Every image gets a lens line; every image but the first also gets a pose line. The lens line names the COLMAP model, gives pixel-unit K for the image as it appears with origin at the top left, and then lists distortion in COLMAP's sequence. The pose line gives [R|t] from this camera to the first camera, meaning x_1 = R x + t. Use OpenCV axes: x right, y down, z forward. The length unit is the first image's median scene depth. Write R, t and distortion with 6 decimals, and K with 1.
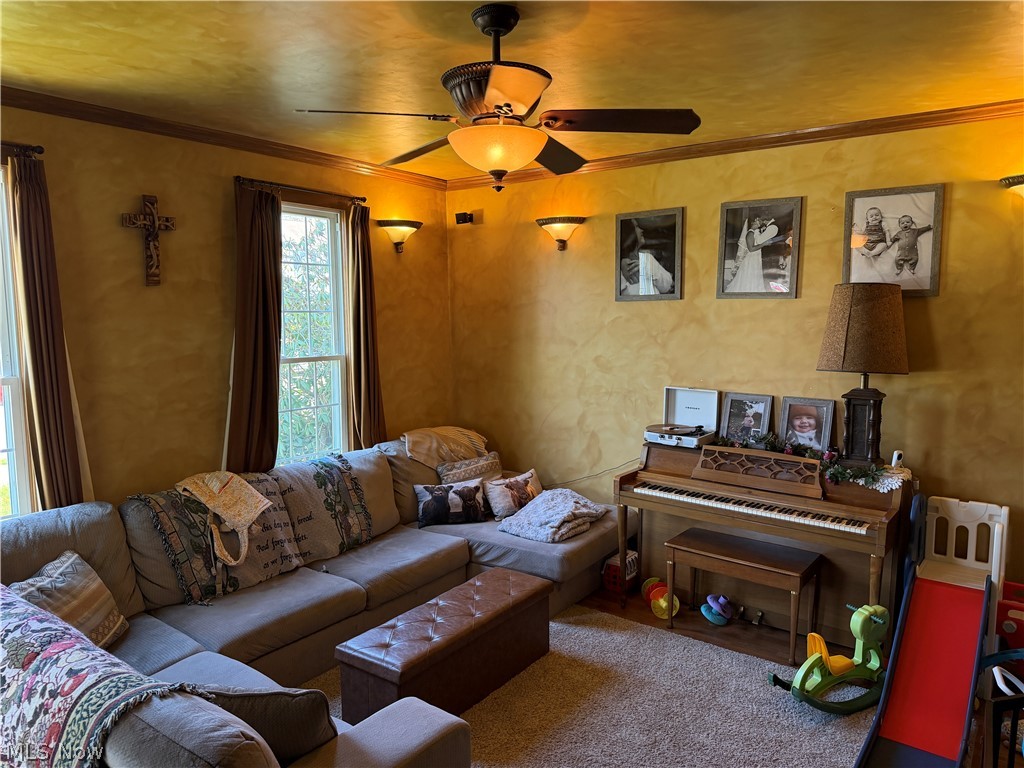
lens RADIAL K [[713.6, 0, 506.1], [0, 713.6, 387.0], [0, 0, 1]] dist [0.144084, -0.235490]
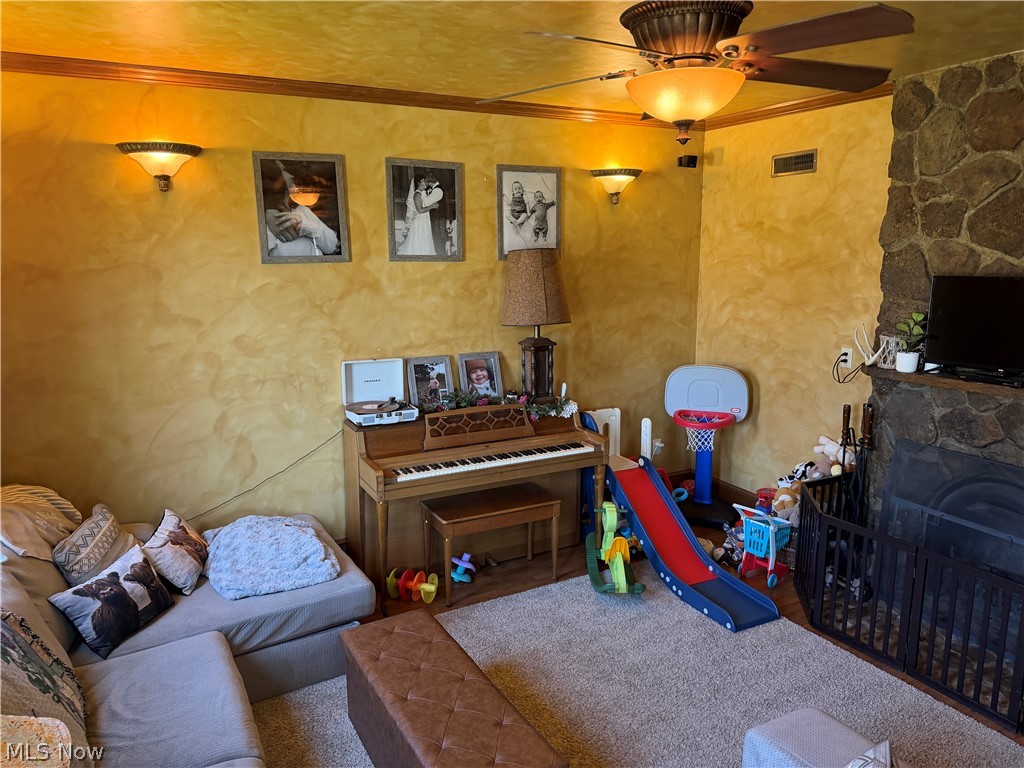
lens RADIAL K [[713.6, 0, 506.1], [0, 713.6, 387.0], [0, 0, 1]] dist [0.144084, -0.235490]
pose [[0.418805, -0.167972, 0.892406, -0.510443], [0.114188, 0.984684, 0.131753, -0.067197], [-0.900868, 0.046724, 0.431571, 0.467284]]
